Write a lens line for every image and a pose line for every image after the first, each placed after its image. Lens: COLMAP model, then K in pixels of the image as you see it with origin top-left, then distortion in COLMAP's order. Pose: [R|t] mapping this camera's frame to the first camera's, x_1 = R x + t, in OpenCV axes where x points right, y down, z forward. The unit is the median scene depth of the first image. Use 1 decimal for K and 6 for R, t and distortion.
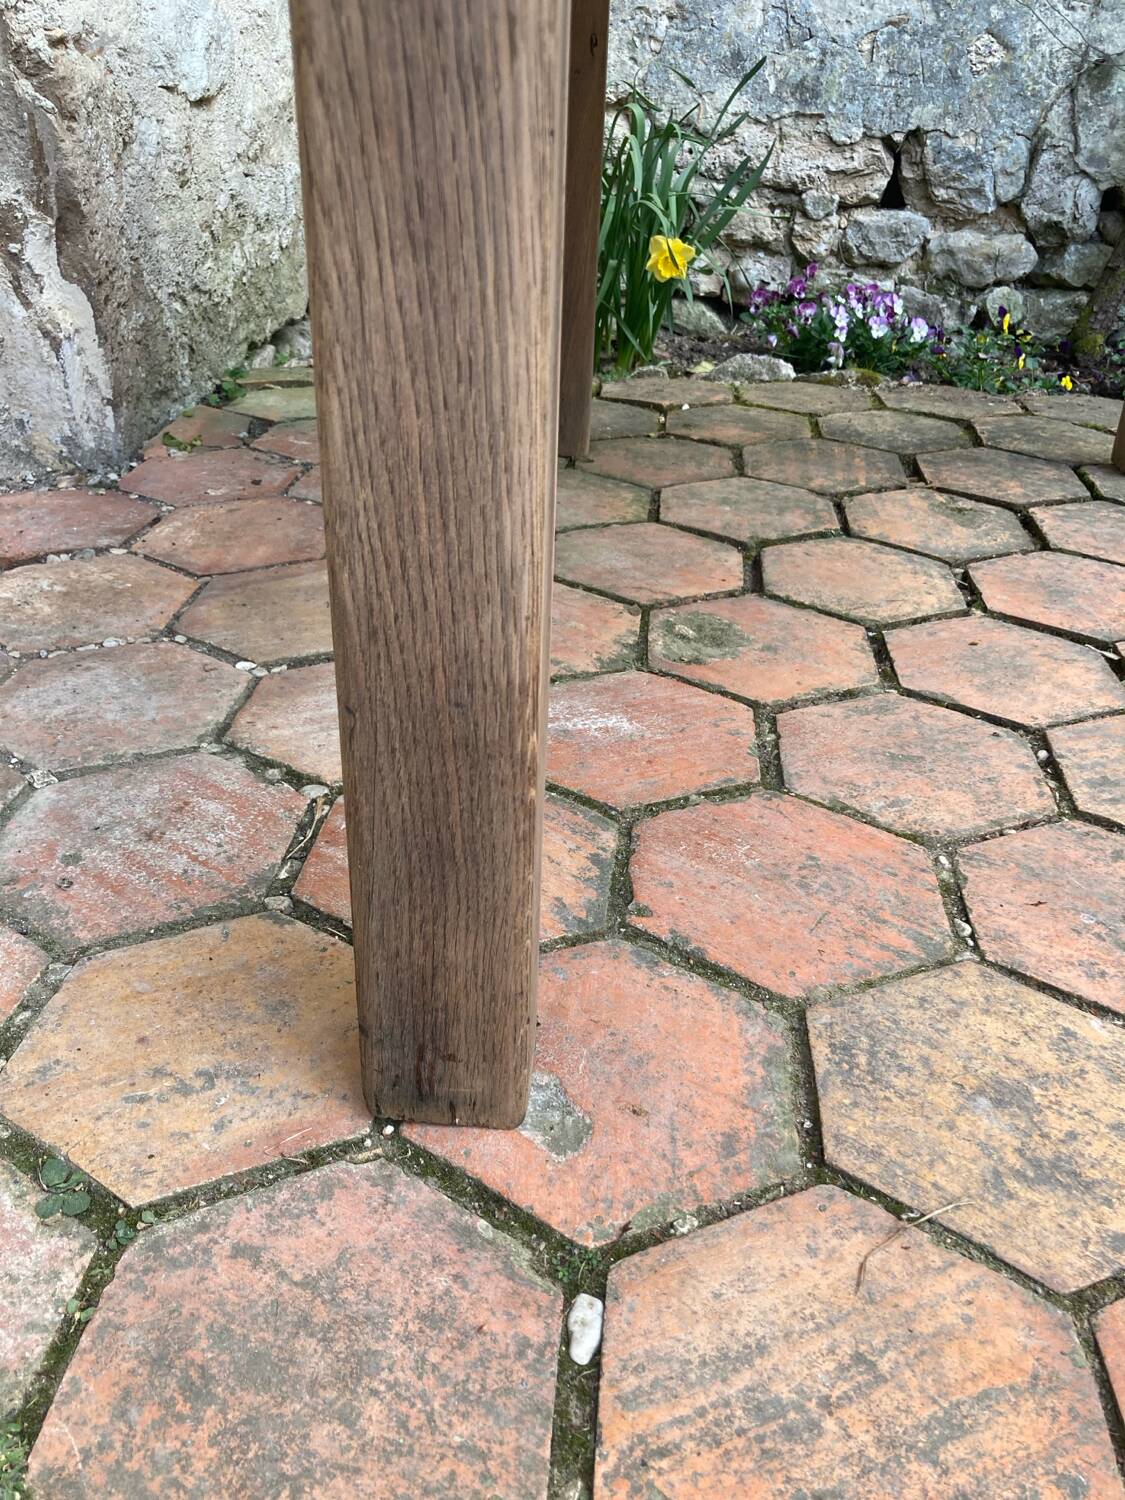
lens RADIAL K [[1242.2, 0, 557.0], [0, 1242.2, 755.0], [0, 0, 1]] dist [0.002405, 0.010133]
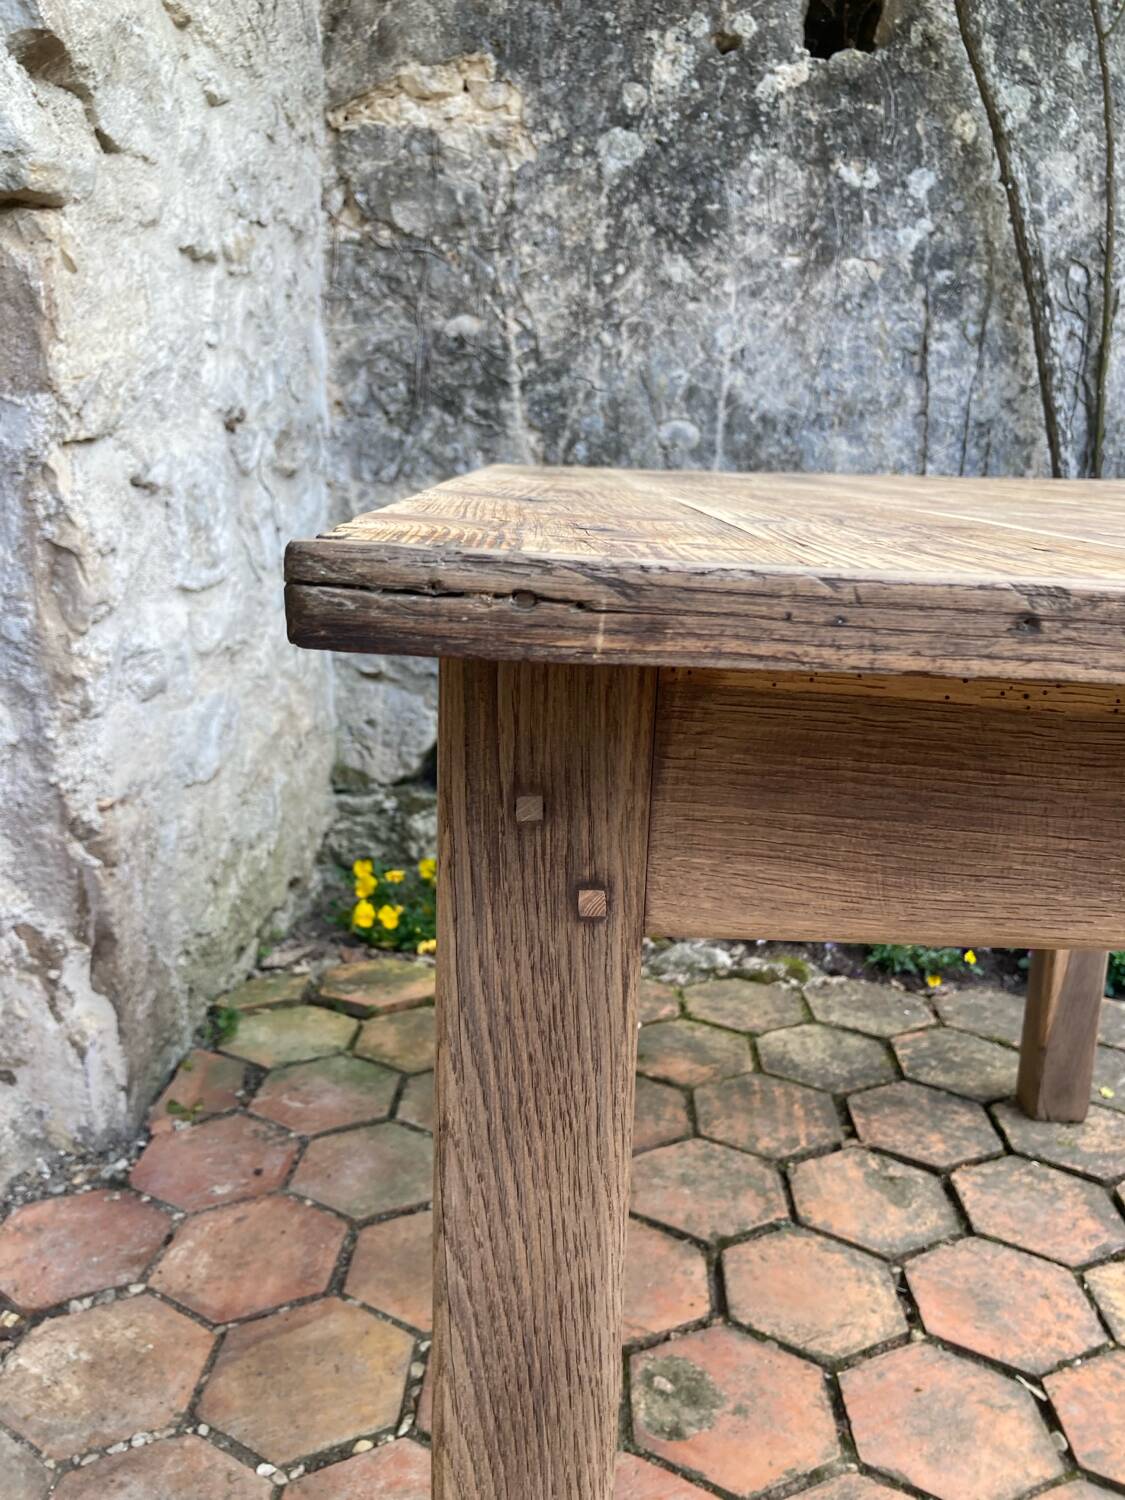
lens RADIAL K [[1242.2, 0, 562.8], [0, 1242.2, 751.5], [0, 0, 1]] dist [0.002405, 0.010133]
pose [[0.998100, -0.013528, 0.060114, -0.037851], [0.029444, 0.961719, -0.272452, -0.293763], [-0.054127, 0.273705, 0.960290, -0.184212]]
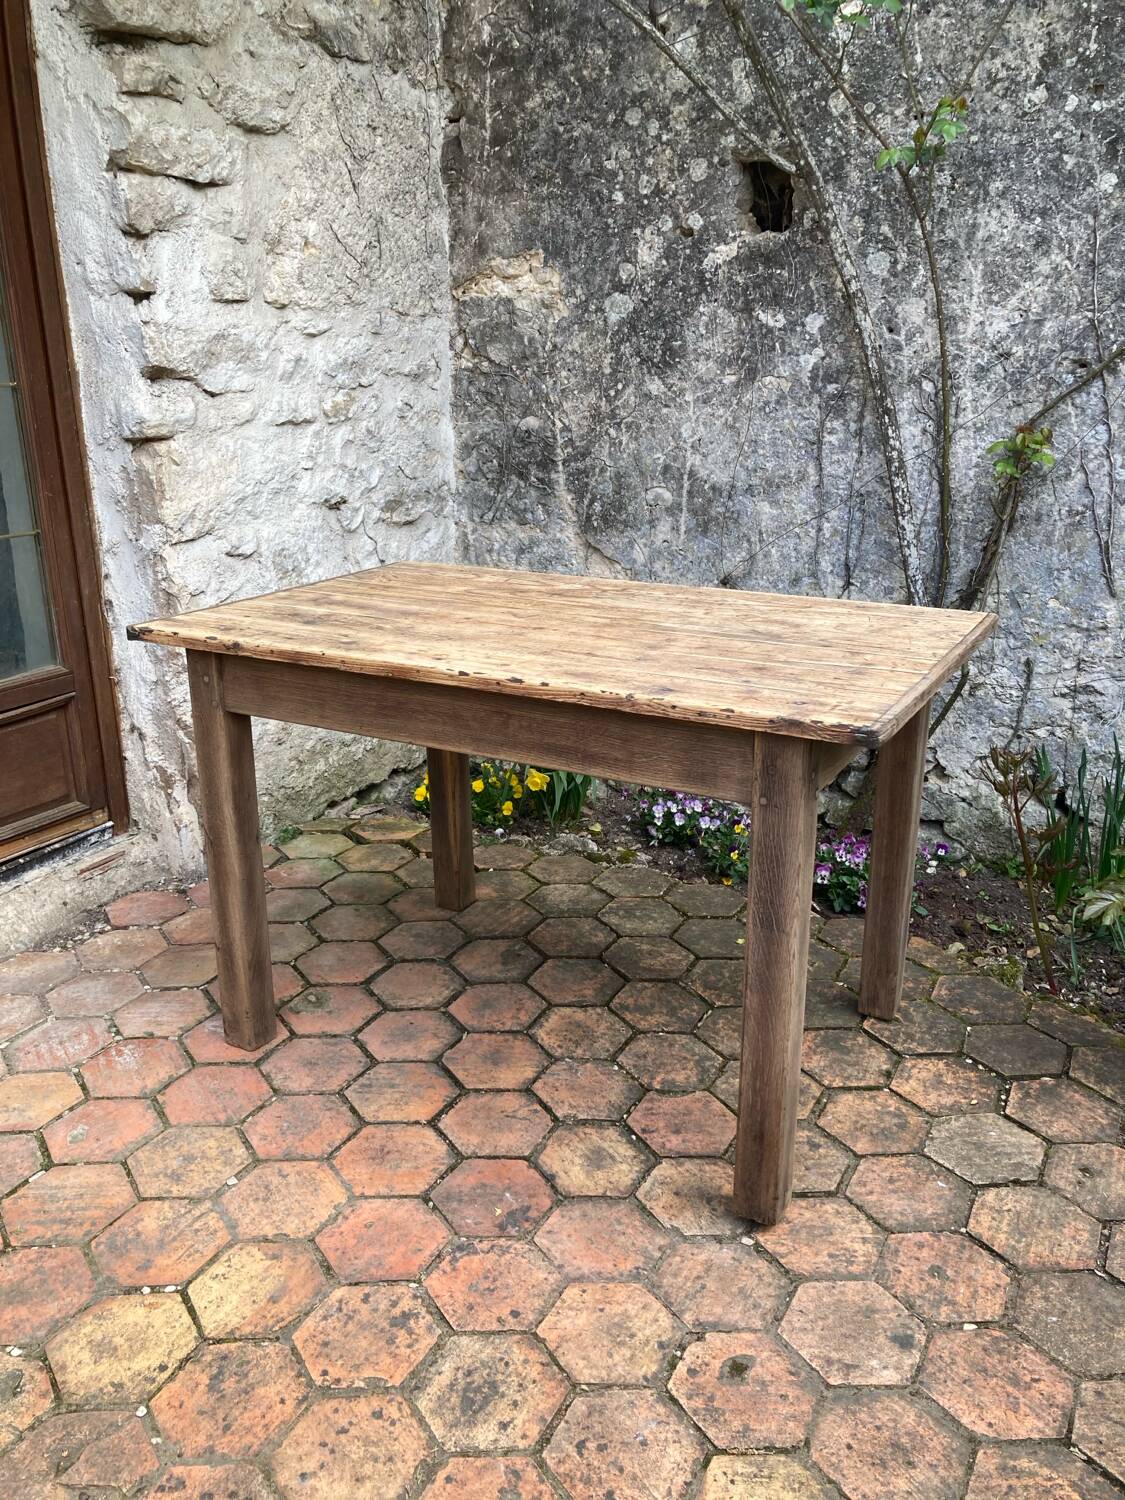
lens RADIAL K [[1229.6, 0, 574.1], [0, 1229.6, 745.2], [0, 0, 1]] dist [0.016269, -0.005668]
pose [[0.930470, 0.086968, -0.355897, 1.197820], [-0.163110, 0.968169, -0.189854, -0.176717], [0.328057, 0.234704, 0.915037, -1.001498]]
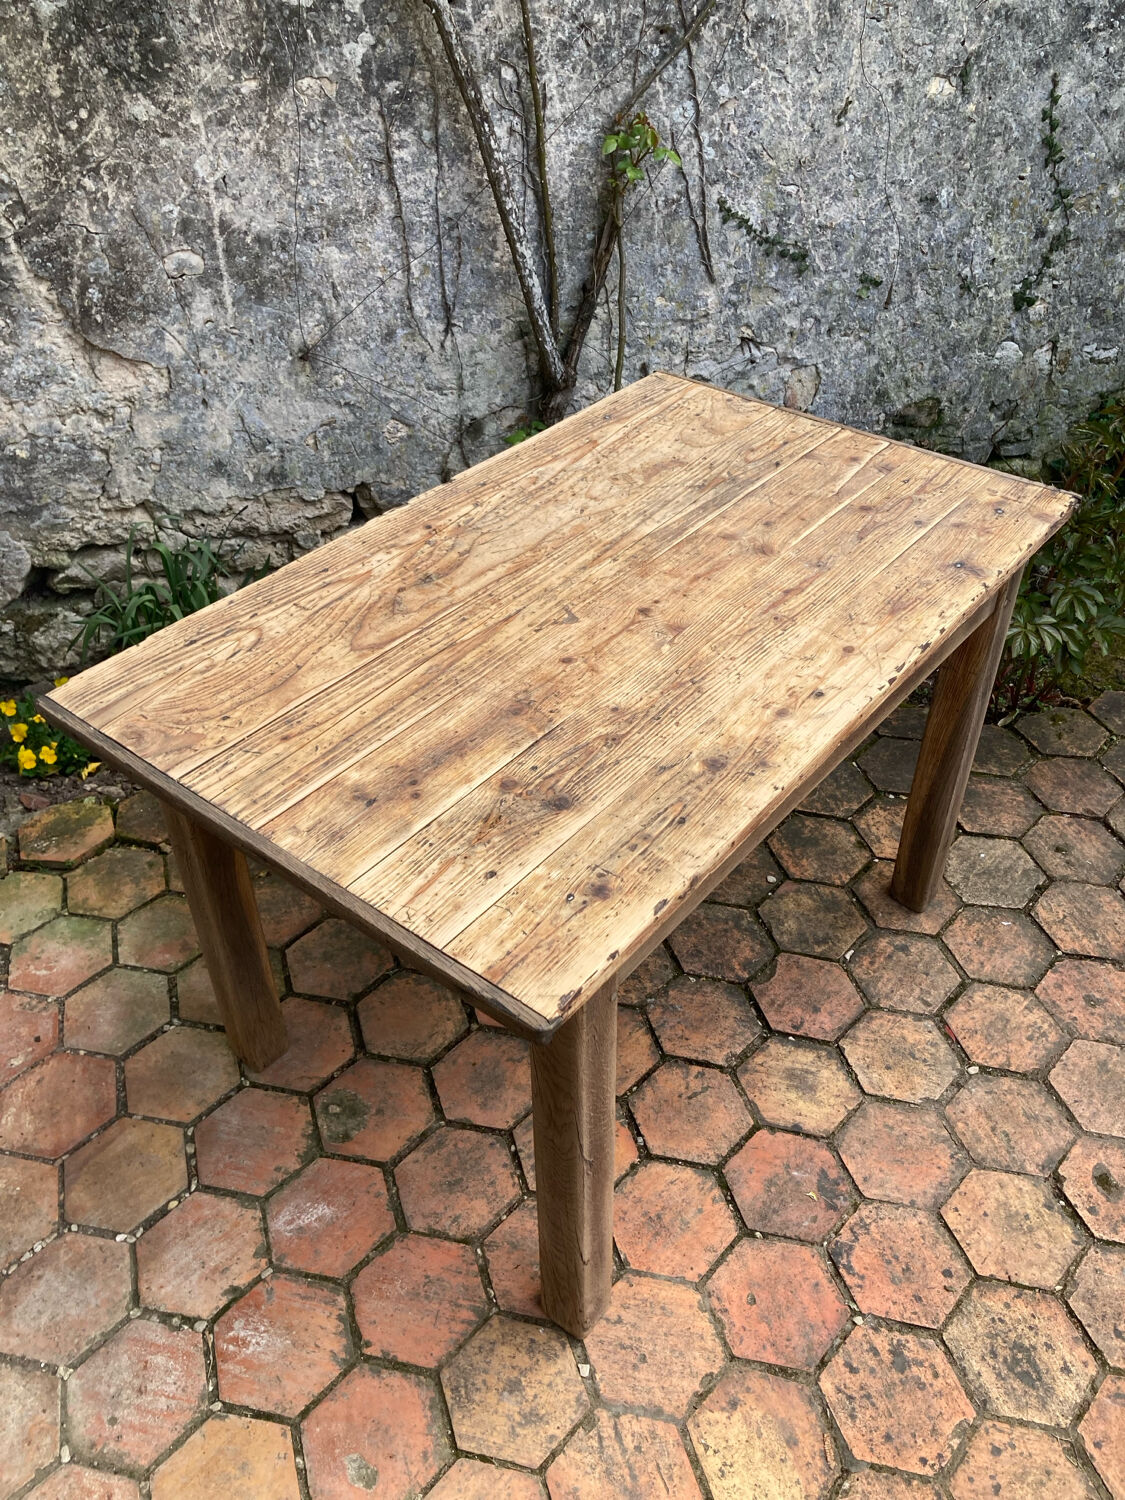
lens RADIAL K [[1242.2, 0, 573.3], [0, 1242.2, 732.4], [0, 0, 1]] dist [0.002405, 0.010133]
pose [[0.914130, -0.282065, 0.291215, 0.038194], [0.237972, 0.954850, 0.177848, -0.781887], [-0.328231, -0.093275, 0.939981, -0.759207]]
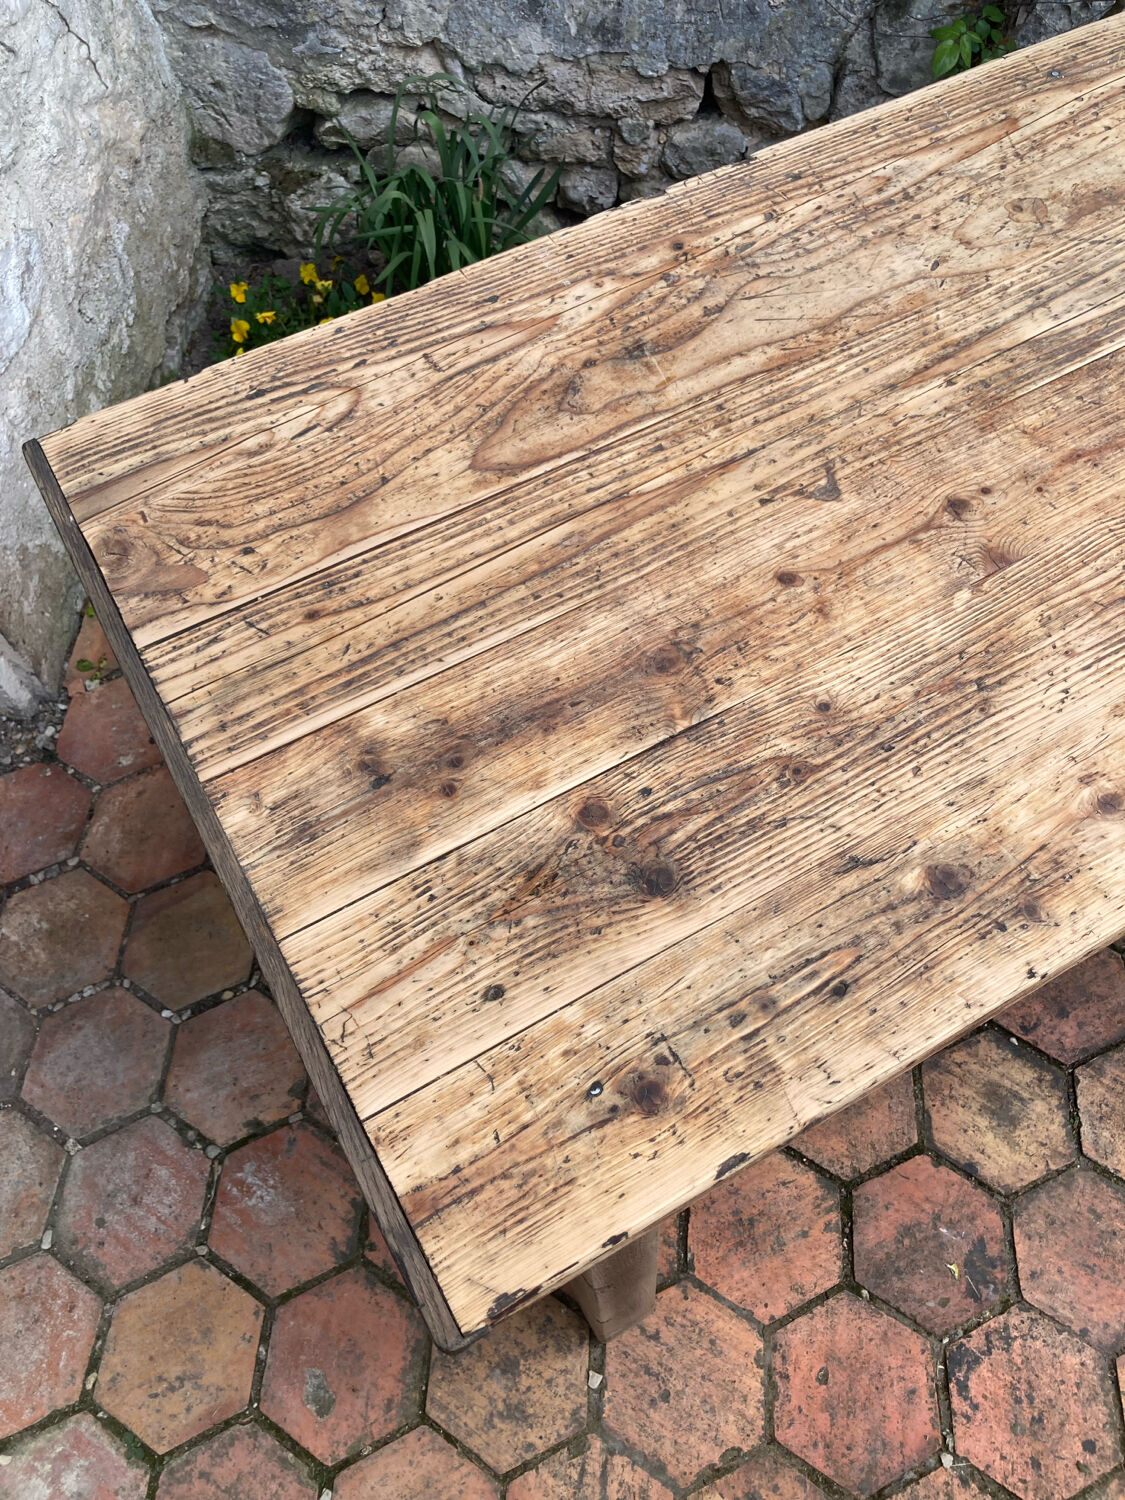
lens RADIAL K [[1242.2, 0, 577.5], [0, 1242.2, 747.6], [0, 0, 1]] dist [0.002405, 0.010133]
pose [[0.996500, -0.070646, -0.044685, 0.328797], [0.083371, 0.878760, 0.469925, -0.910457], [0.006070, -0.472006, 0.881574, -0.267236]]
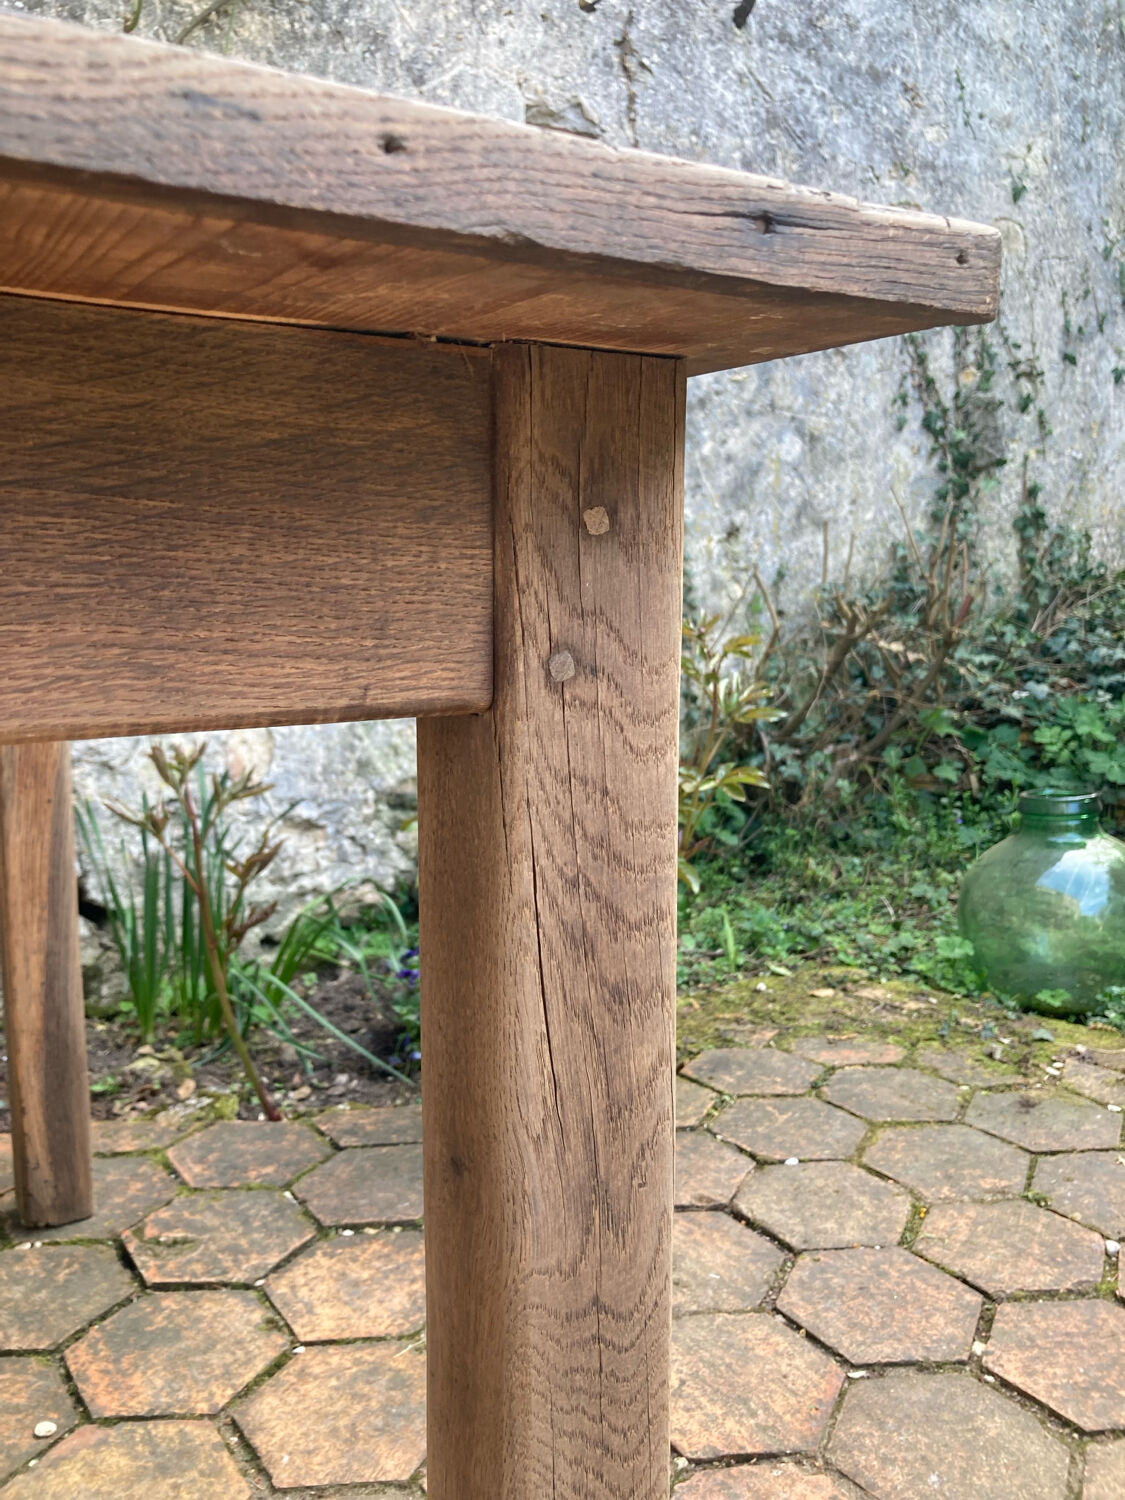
lens RADIAL K [[1242.2, 0, 549.1], [0, 1242.2, 729.9], [0, 0, 1]] dist [0.002405, 0.010133]
pose [[0.773729, -0.123325, 0.621397, 0.635800], [0.357608, 0.894677, -0.267711, -0.204489], [-0.522934, 0.429352, 0.736340, -0.043318]]
